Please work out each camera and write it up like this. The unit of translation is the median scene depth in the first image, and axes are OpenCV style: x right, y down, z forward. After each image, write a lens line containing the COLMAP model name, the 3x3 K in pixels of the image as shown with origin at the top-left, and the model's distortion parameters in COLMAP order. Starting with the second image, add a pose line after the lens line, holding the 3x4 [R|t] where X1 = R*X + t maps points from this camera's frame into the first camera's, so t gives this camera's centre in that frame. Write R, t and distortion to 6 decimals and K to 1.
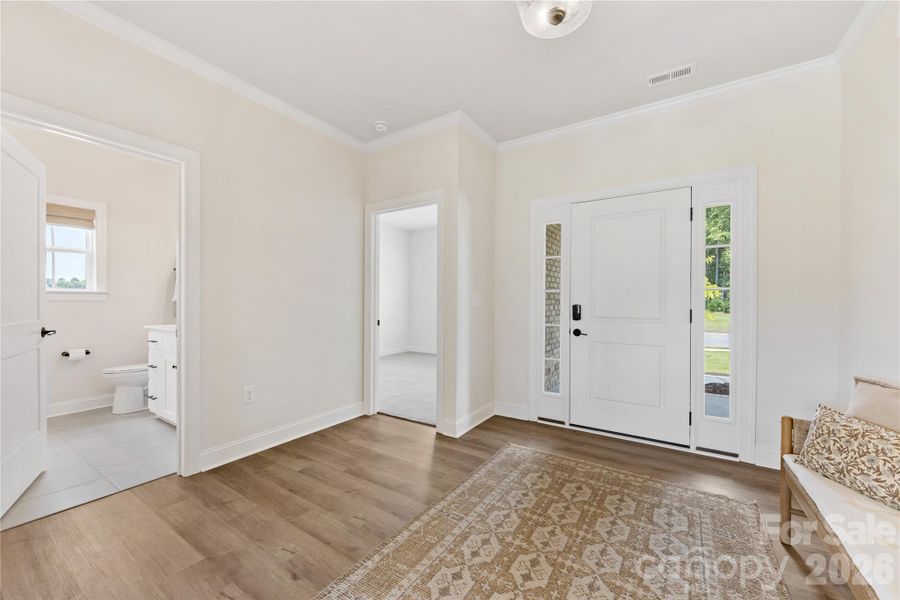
lens RADIAL K [[353.1, 0, 448.3], [0, 353.1, 302.5], [0, 0, 1]] dist [-0.001584, -0.000534]
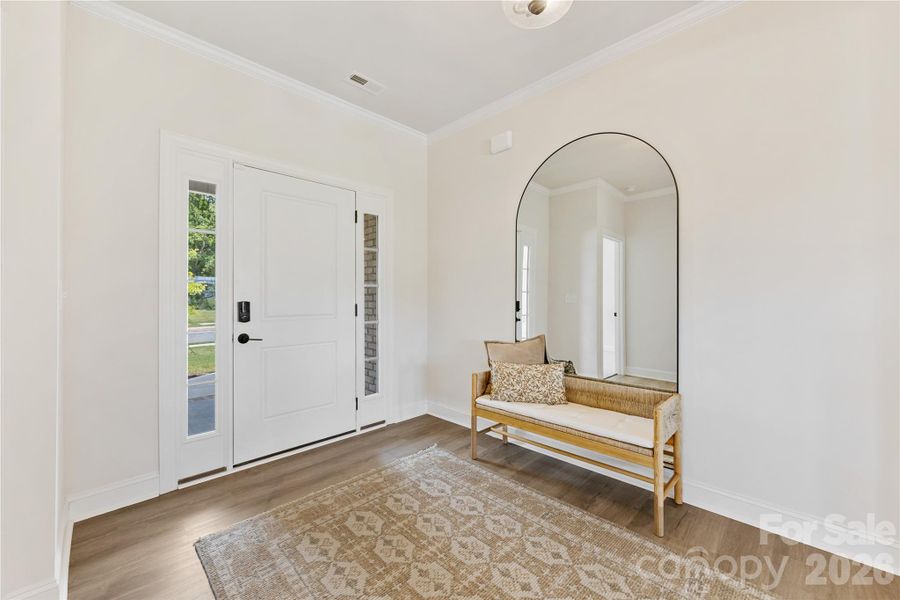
lens RADIAL K [[357.7, 0, 449.8], [0, 357.7, 295.0], [0, 0, 1]] dist [-0.000622, -0.000012]
pose [[0.200250, 0.000938, 0.979744, -0.388756], [0.004737, 0.999987, -0.001926, -0.004882], [-0.979733, 0.005027, 0.200243, 0.562172]]
